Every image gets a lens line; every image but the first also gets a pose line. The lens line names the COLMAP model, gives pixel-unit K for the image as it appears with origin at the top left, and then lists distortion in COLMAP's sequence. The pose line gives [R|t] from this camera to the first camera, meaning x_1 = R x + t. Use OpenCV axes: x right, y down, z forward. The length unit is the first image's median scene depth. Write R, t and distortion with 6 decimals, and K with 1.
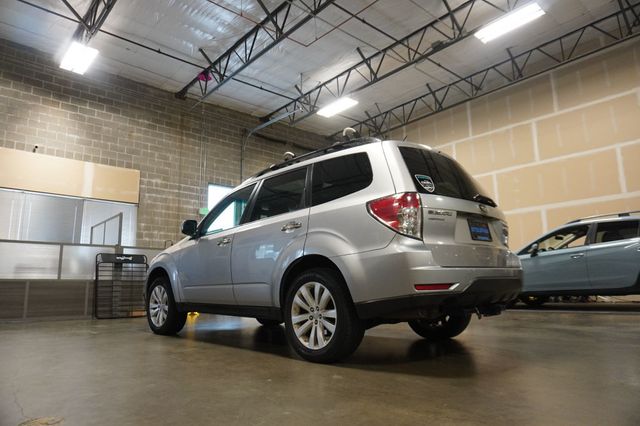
lens RADIAL K [[436.6, 0, 329.2], [0, 436.6, 223.9], [0, 0, 1]] dist [-0.003733, -0.001472]
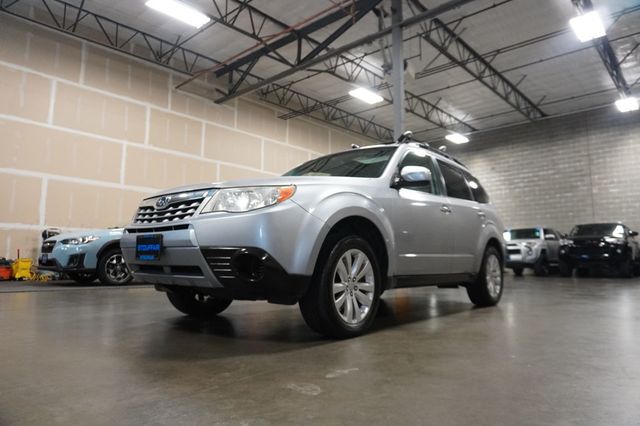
lens RADIAL K [[438.7, 0, 321.1], [0, 438.7, 214.9], [0, 0, 1]] dist [-0.024534, -0.002719]
pose [[-0.085391, 0.141056, 0.986312, -0.461136], [-0.158864, 0.975336, -0.153240, 0.094566], [-0.983601, -0.169775, -0.060877, 0.517478]]
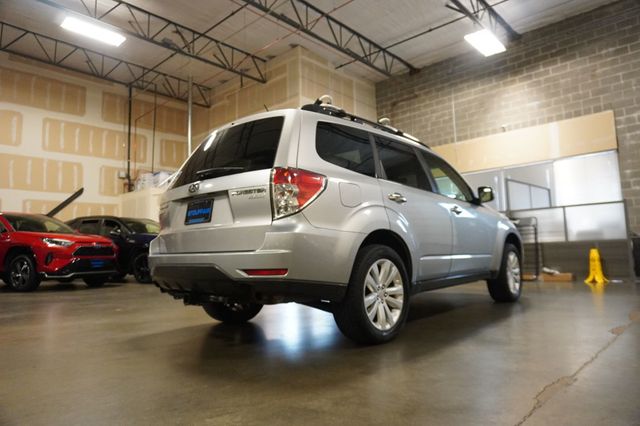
lens RADIAL K [[438.7, 0, 321.1], [0, 438.7, 214.9], [0, 0, 1]] dist [-0.024534, -0.002719]
pose [[0.053973, -0.082787, -0.995105, 0.390445], [0.174511, 0.982002, -0.072232, 0.043828], [0.983175, -0.169759, 0.067449, 0.393681]]
